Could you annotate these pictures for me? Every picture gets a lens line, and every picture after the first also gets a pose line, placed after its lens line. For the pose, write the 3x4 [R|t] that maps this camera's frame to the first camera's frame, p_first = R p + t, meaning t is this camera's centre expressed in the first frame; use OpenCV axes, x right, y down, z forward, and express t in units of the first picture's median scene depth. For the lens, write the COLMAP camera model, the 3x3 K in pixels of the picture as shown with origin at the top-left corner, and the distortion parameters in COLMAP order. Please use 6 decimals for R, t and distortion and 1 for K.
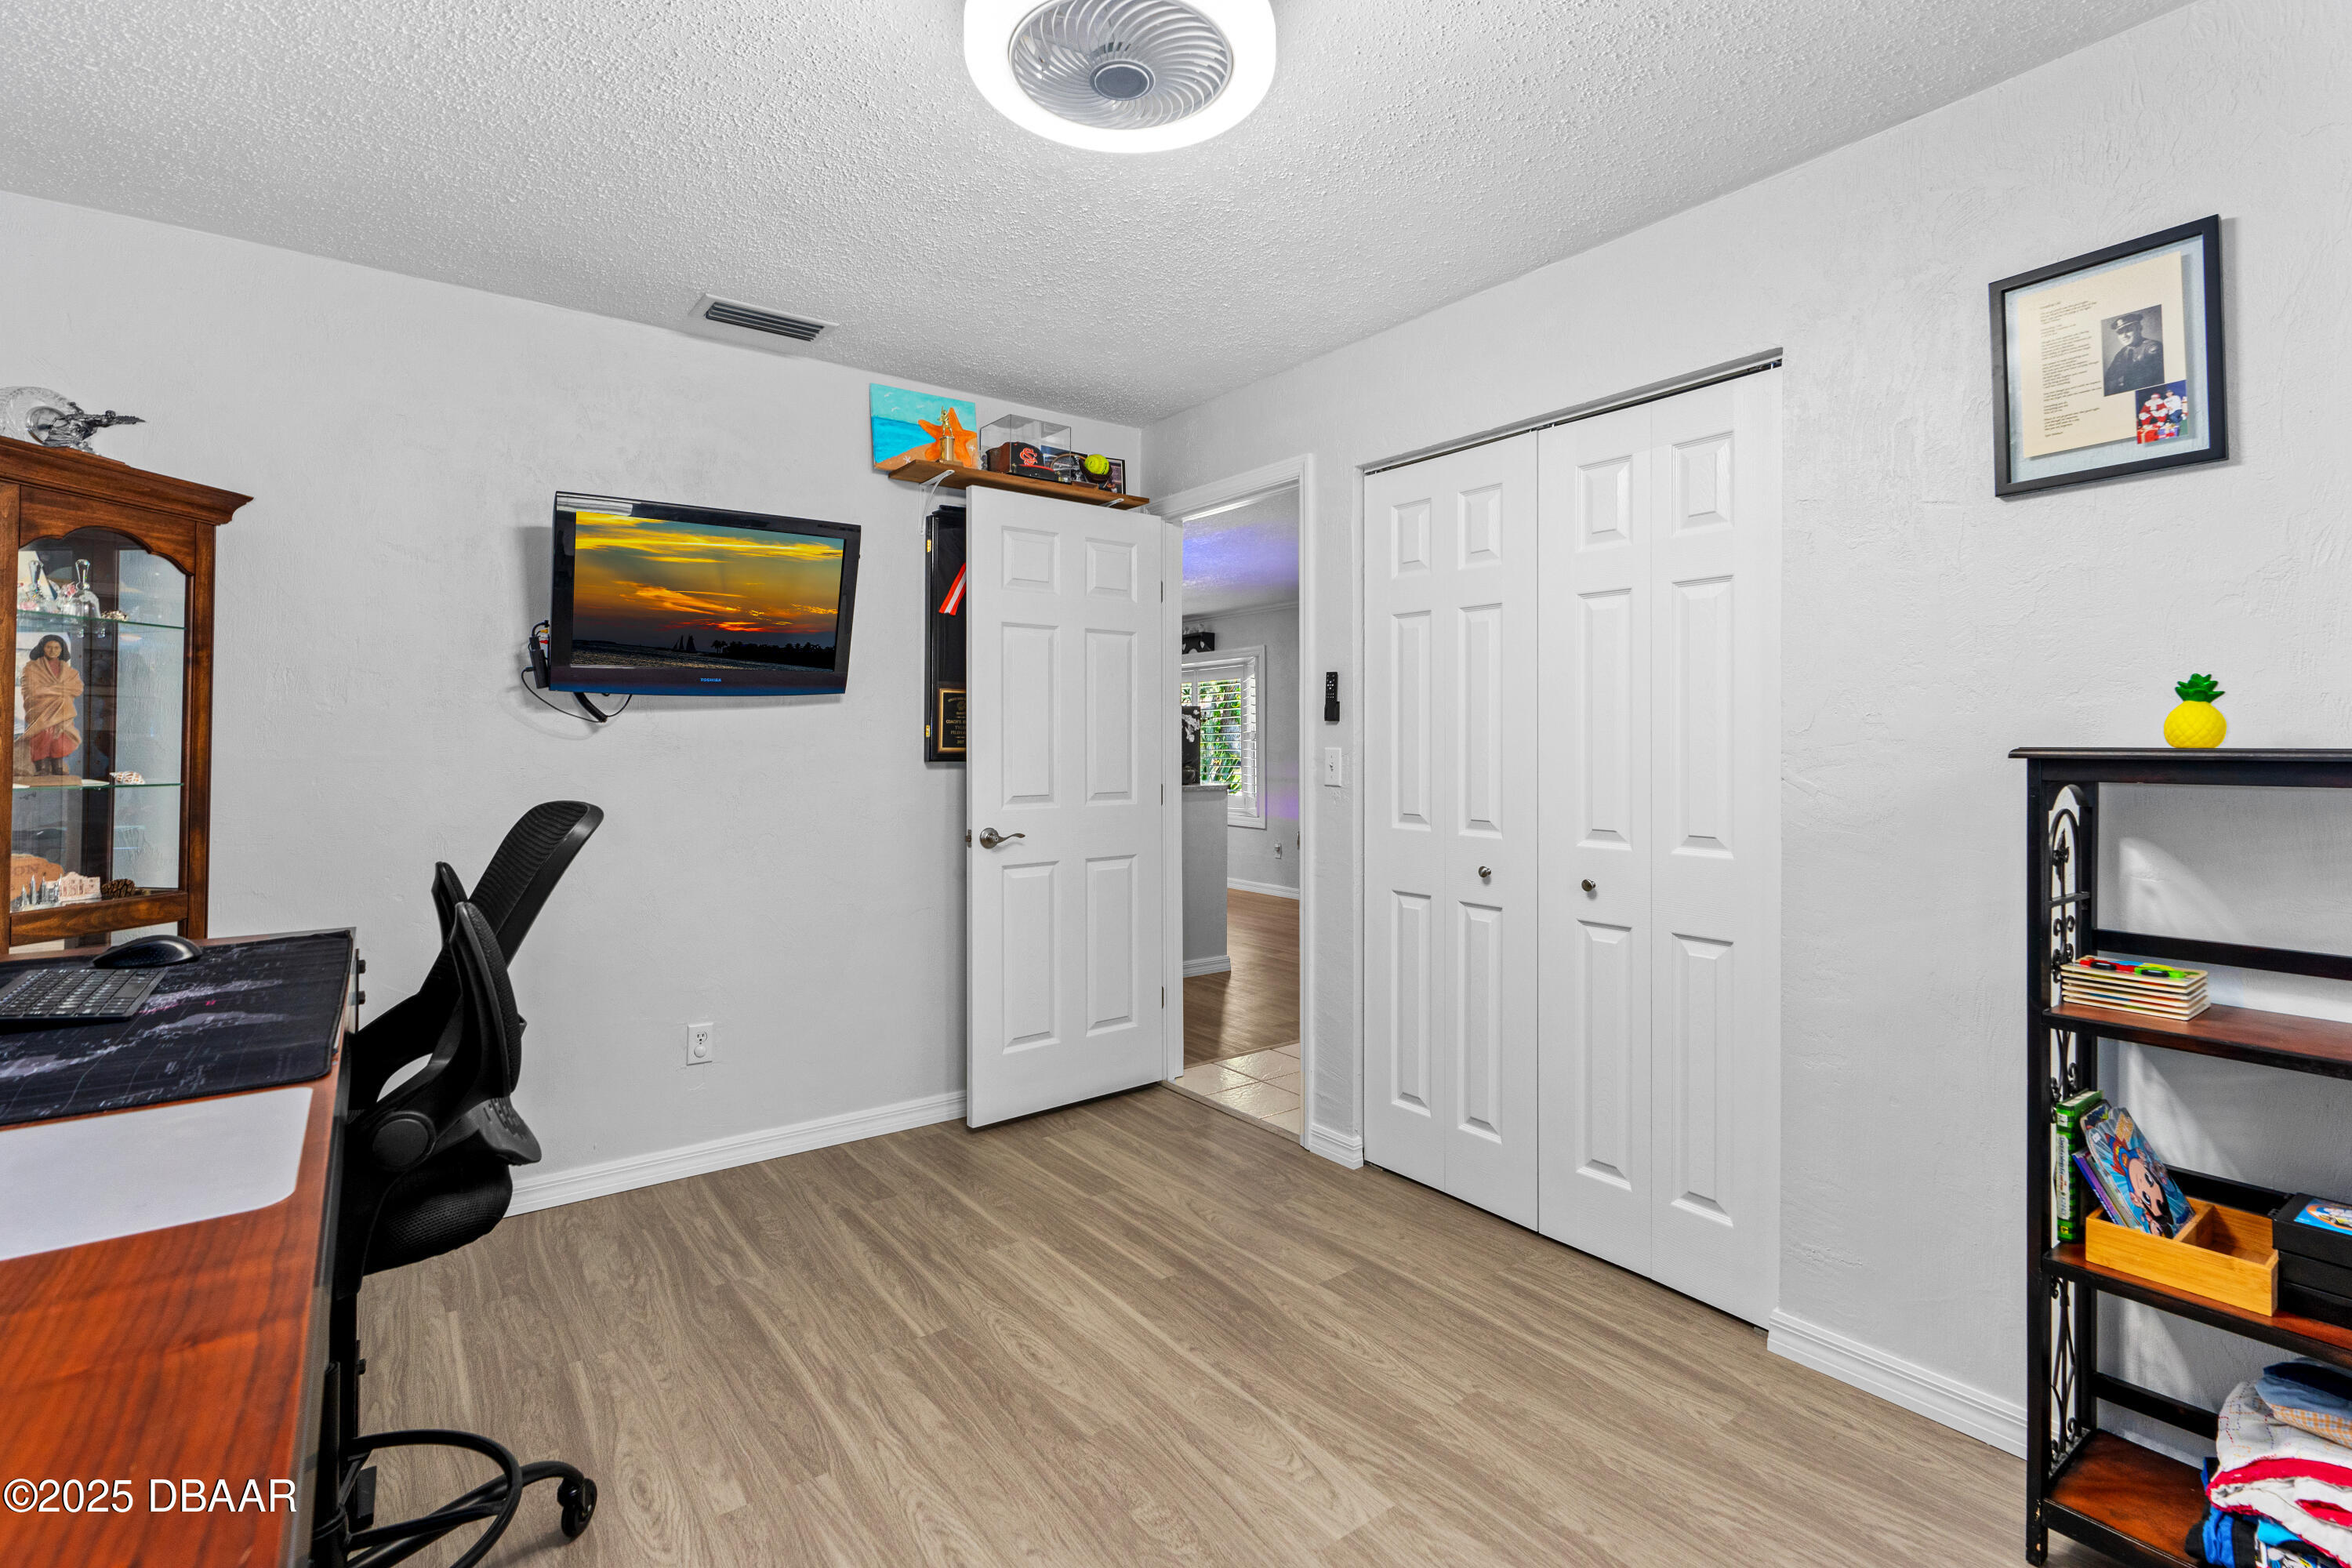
lens RADIAL K [[1089.7, 0, 1215.1], [0, 1089.7, 736.2], [0, 0, 1]] dist [-0.001257, -0.000041]
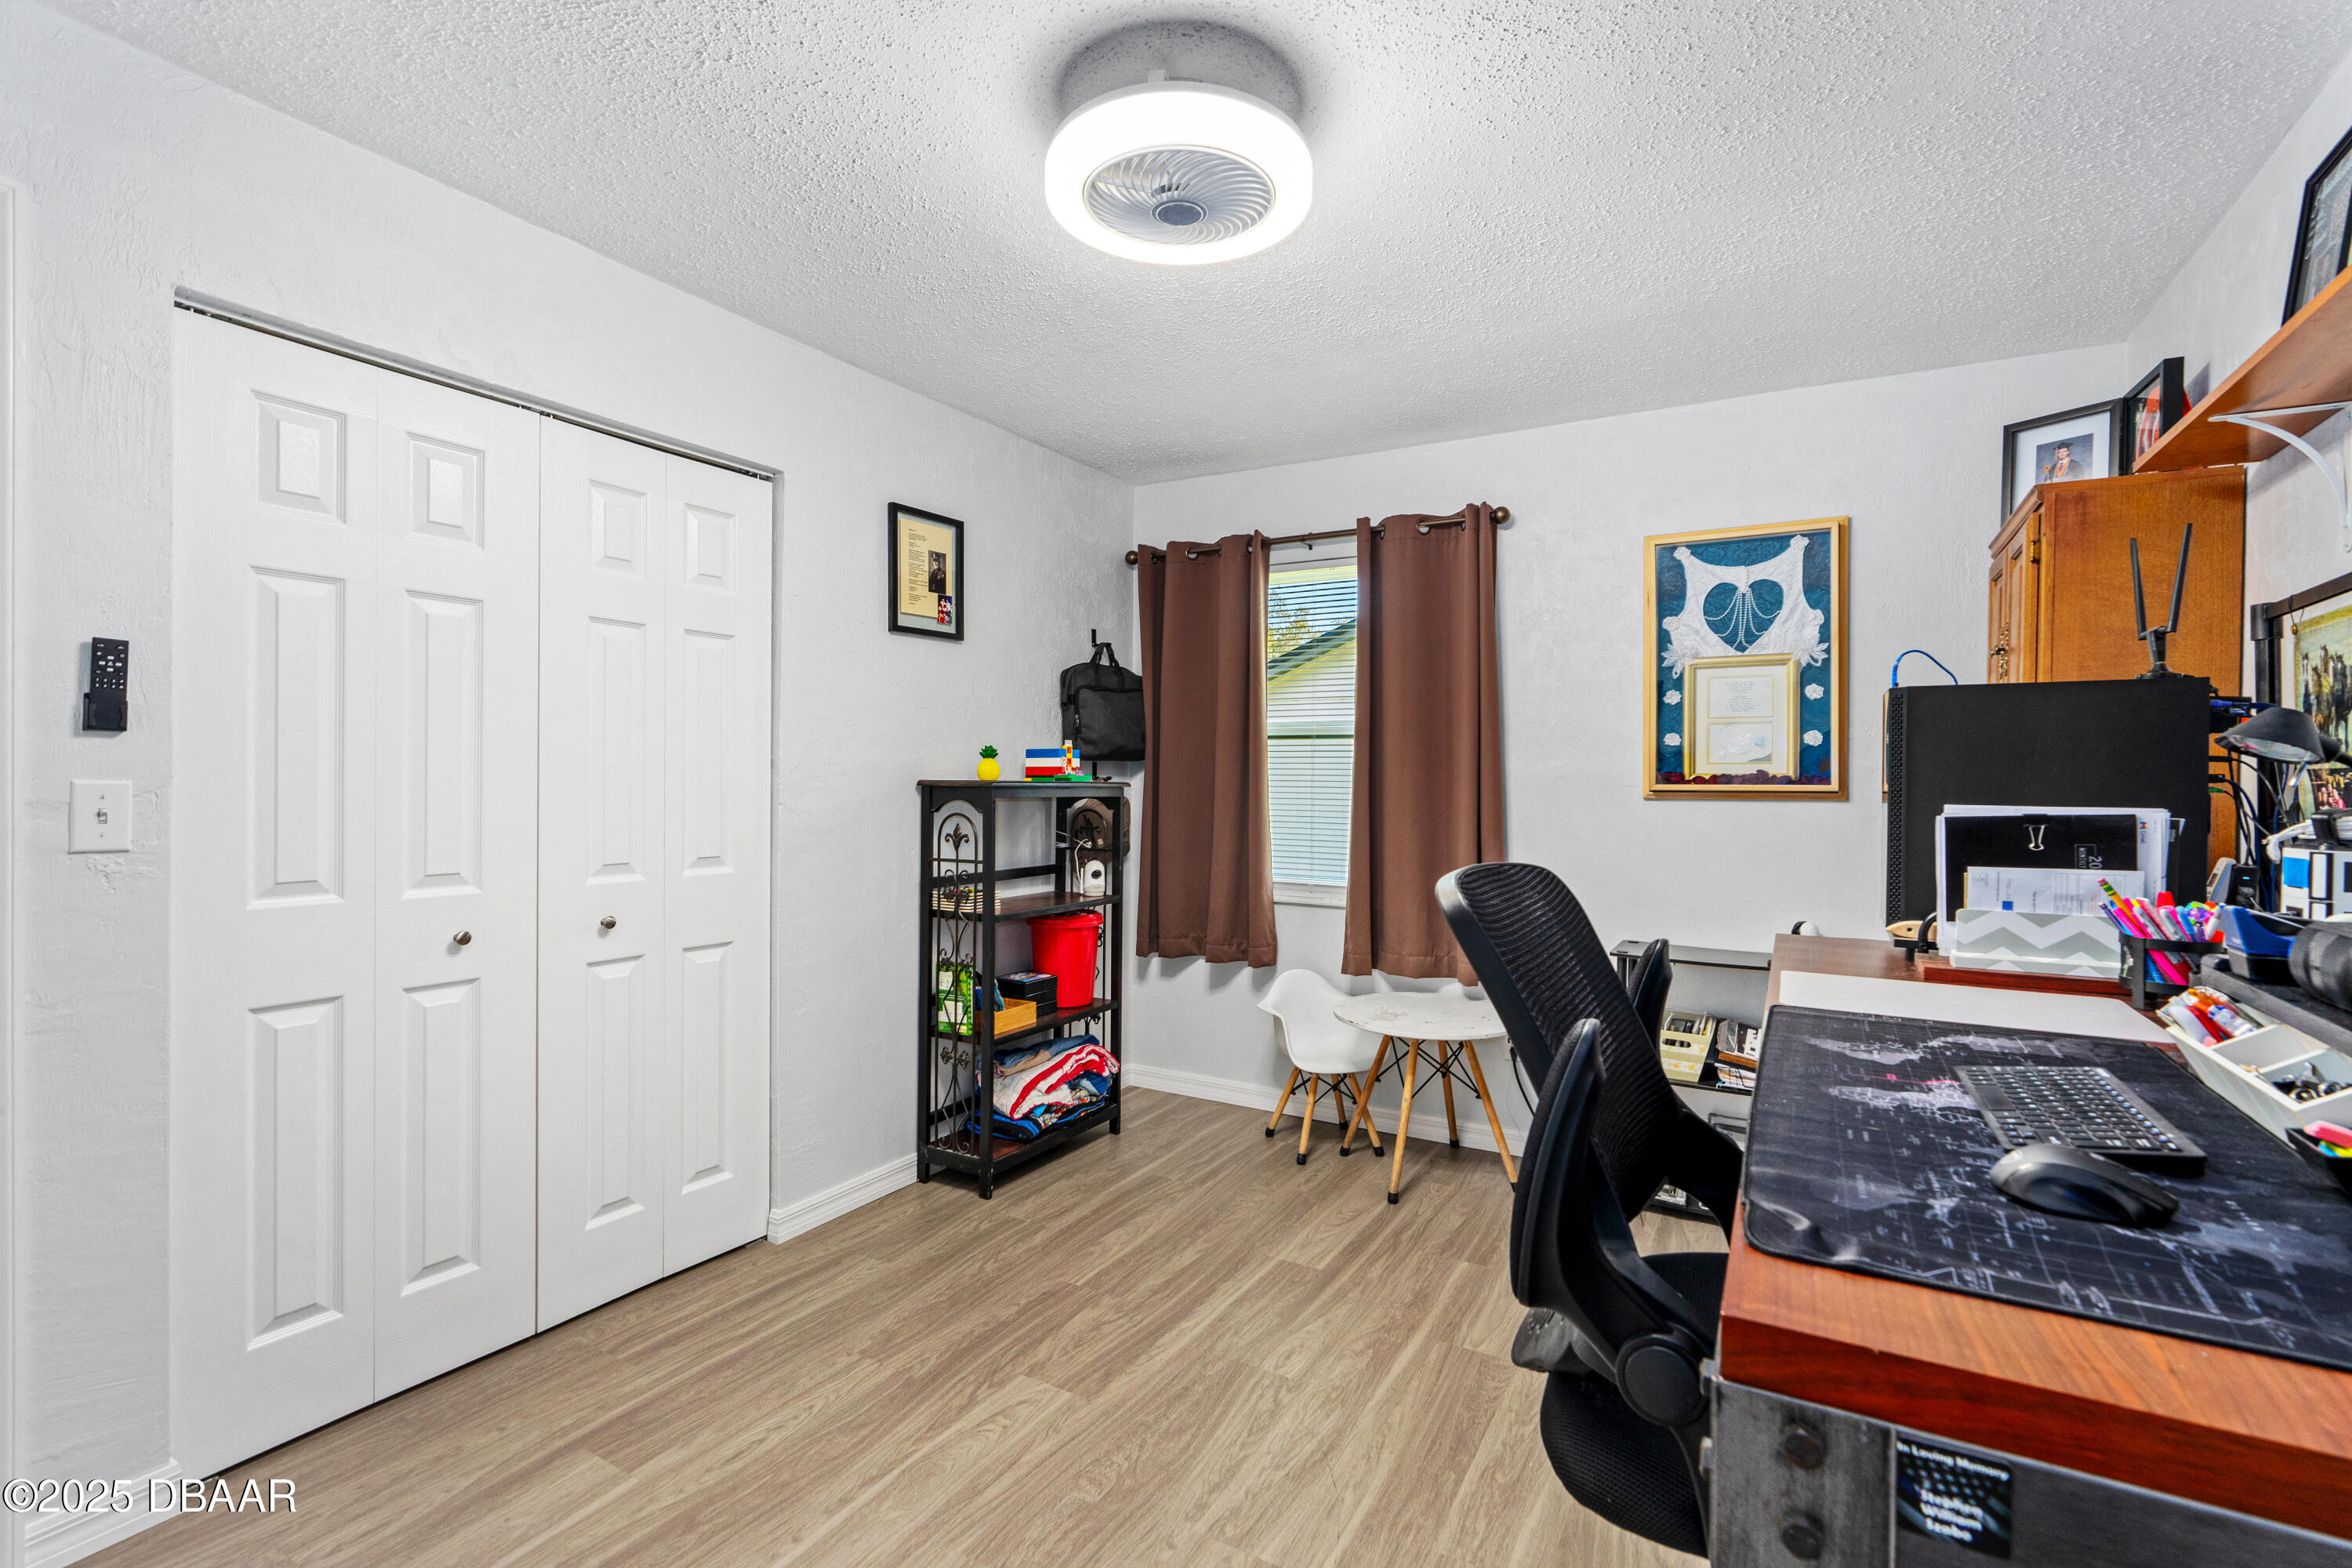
lens RADIAL K [[1059.9, 0, 1176.0], [0, 1059.9, 784.0], [0, 0, 1]] dist [-0.001453, 0.000801]
pose [[-0.369765, -0.007876, 0.929092, -0.878334], [-0.013512, 0.999904, 0.003099, 0.005532], [-0.929027, -0.011408, -0.369836, 1.086438]]
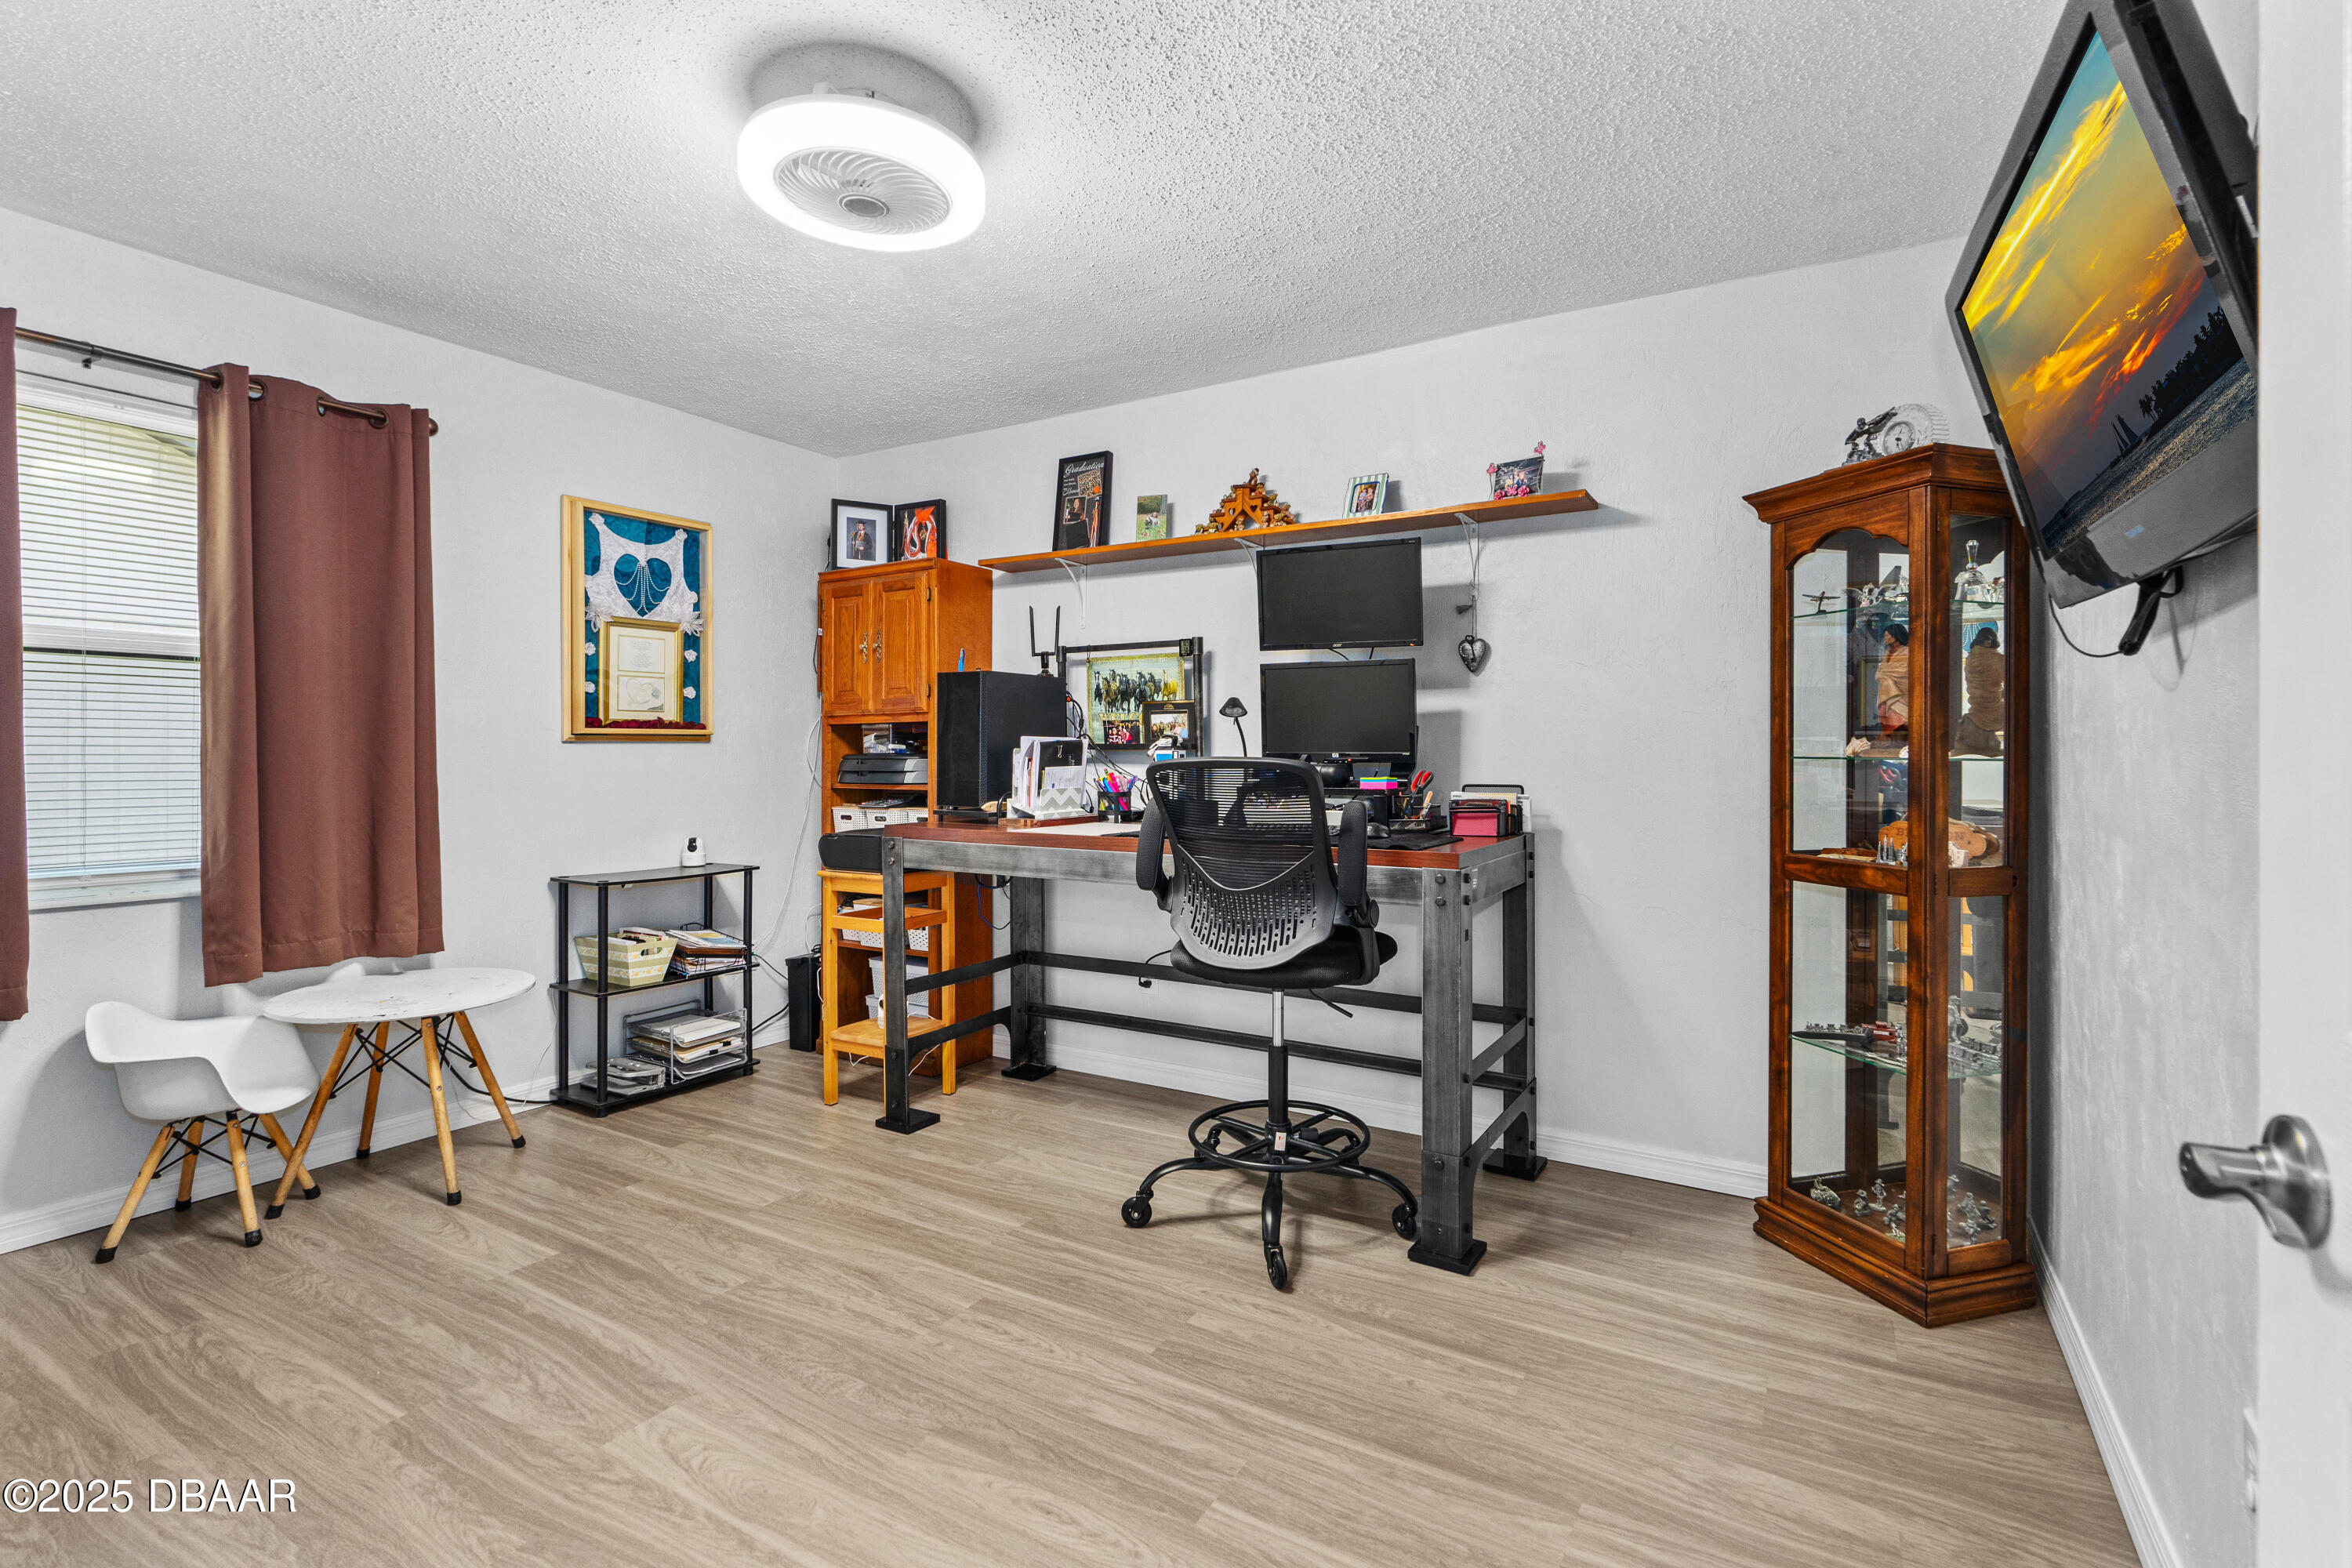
lens RADIAL K [[1085.8, 0, 1194.3], [0, 1085.8, 759.1], [0, 0, 1]] dist [-0.001601, -0.000192]
pose [[-0.931453, 0.001286, -0.363859, 0.012518], [0.000175, 0.999995, 0.003087, 0.044668], [0.363861, 0.002812, -0.931449, 1.802286]]
